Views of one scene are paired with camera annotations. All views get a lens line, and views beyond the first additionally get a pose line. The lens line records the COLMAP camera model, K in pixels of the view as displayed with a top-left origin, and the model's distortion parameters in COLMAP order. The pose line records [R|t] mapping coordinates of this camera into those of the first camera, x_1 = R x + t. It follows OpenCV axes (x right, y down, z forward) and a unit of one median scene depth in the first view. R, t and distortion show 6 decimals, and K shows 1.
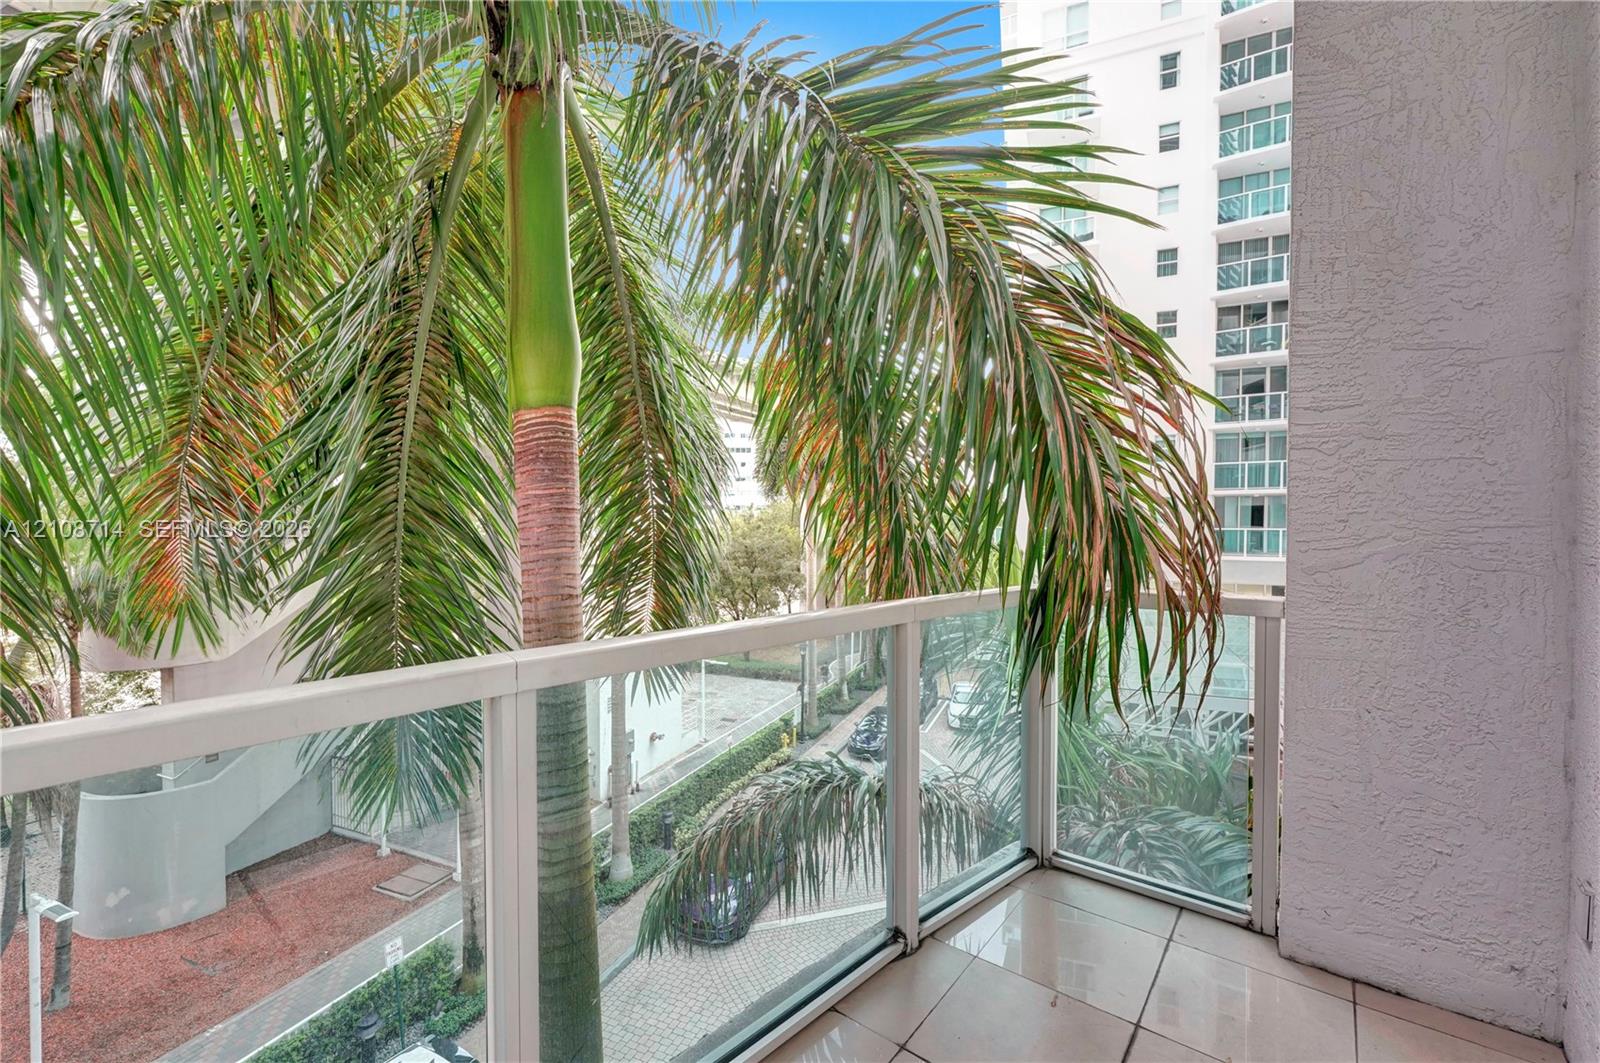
lens RADIAL K [[662.3, 0, 803.1], [0, 662.3, 536.9], [0, 0, 1]] dist [-0.000471, -0.000351]
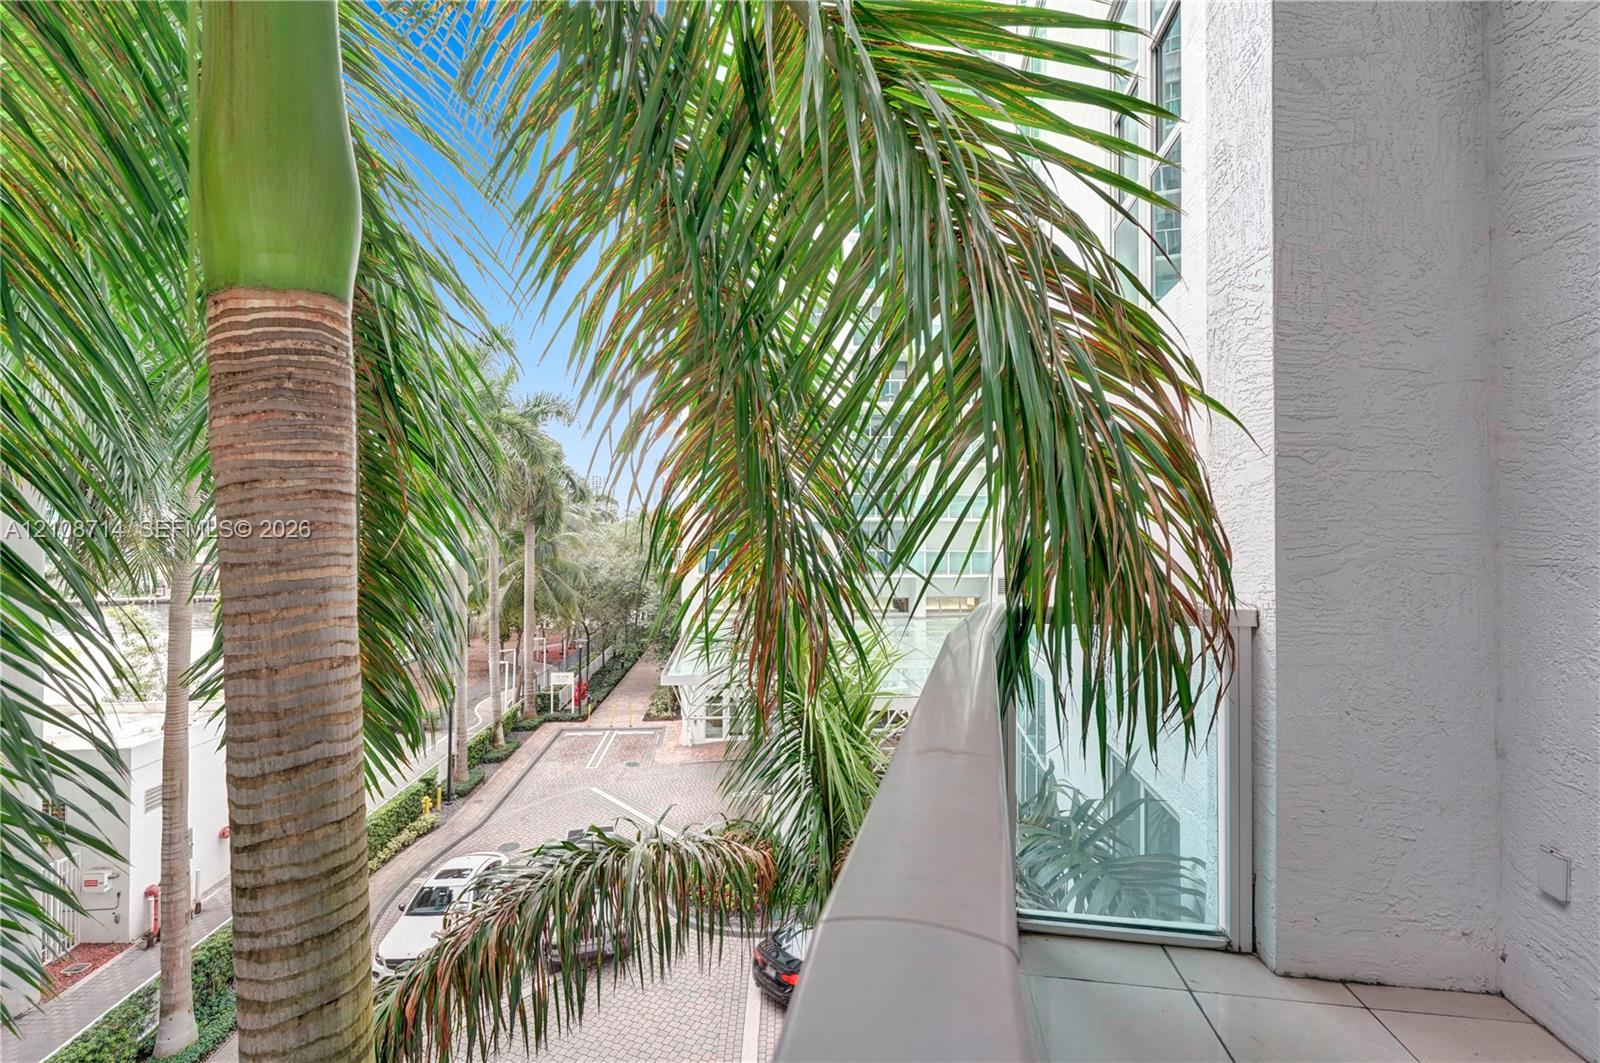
lens RADIAL K [[662.3, 0, 784.8], [0, 662.3, 542.2], [0, 0, 1]] dist [-0.000471, -0.000351]
pose [[0.876552, 0.005606, 0.481275, -0.308258], [0.007619, 0.999645, -0.025520, 0.012700], [-0.481247, 0.026037, 0.876198, 0.382869]]
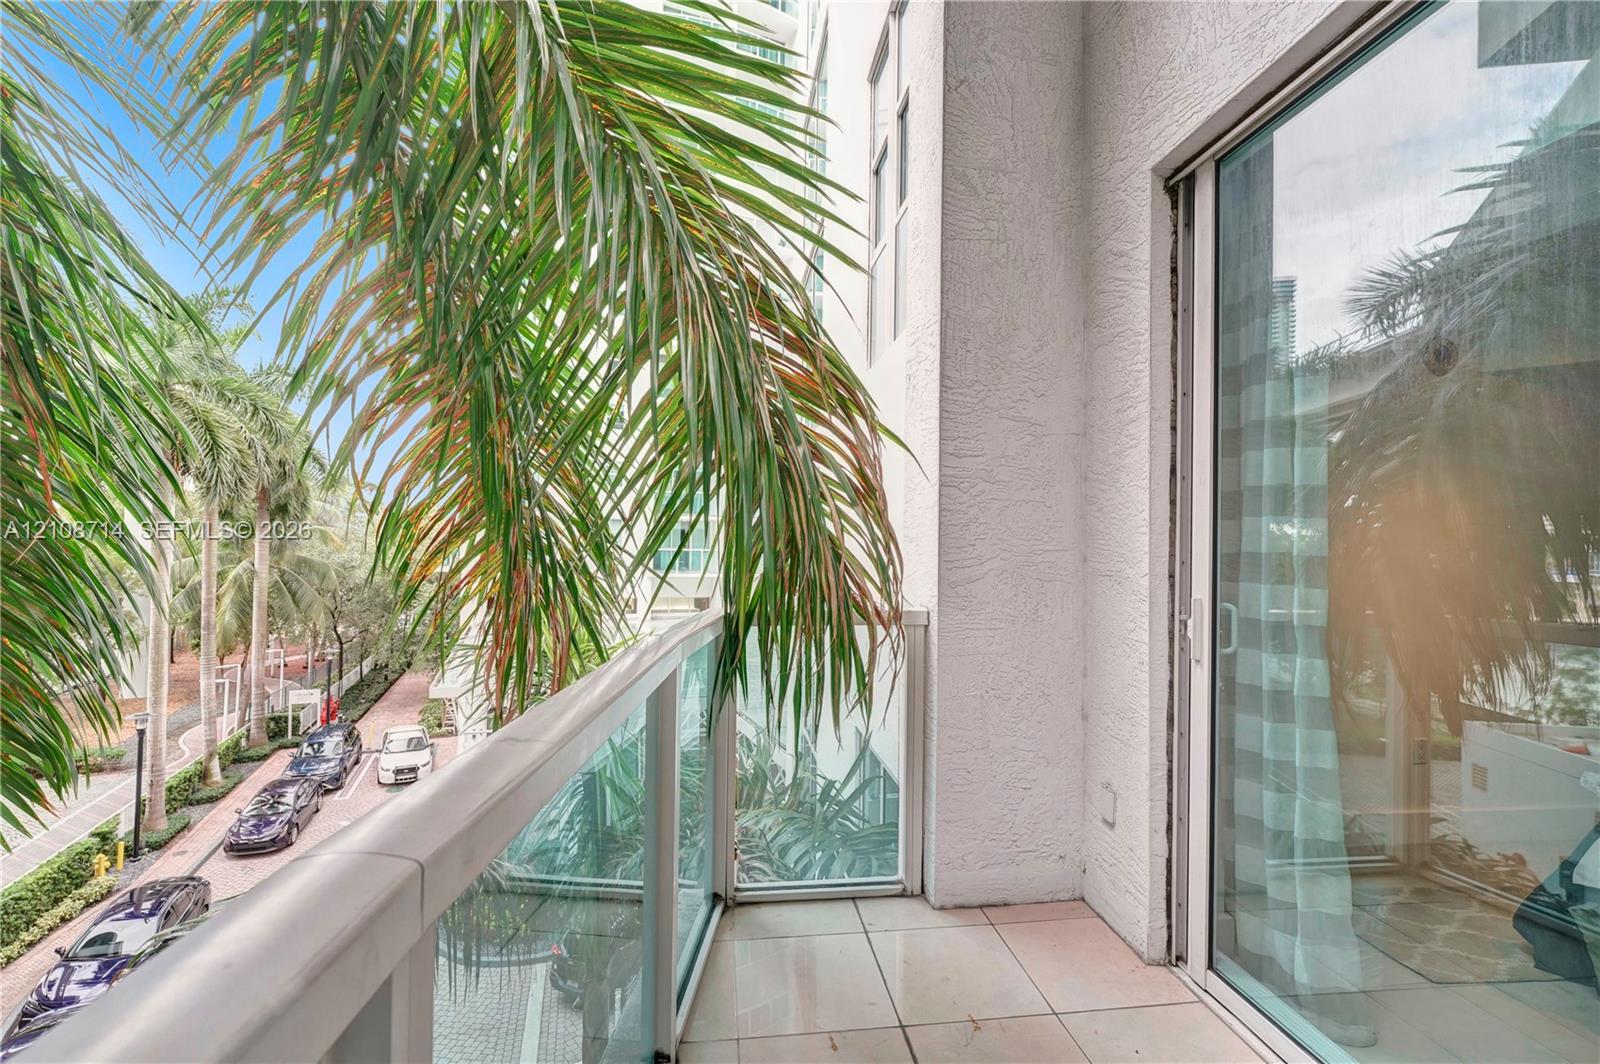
lens RADIAL K [[679.2, 0, 790.8], [0, 679.2, 537.0], [0, 0, 1]] dist [-0.002802, 0.001161]
pose [[0.702609, 0.020336, 0.711286, -0.275054], [0.000014, 0.999591, -0.028593, -0.001416], [-0.711576, 0.020100, 0.702321, 0.249845]]
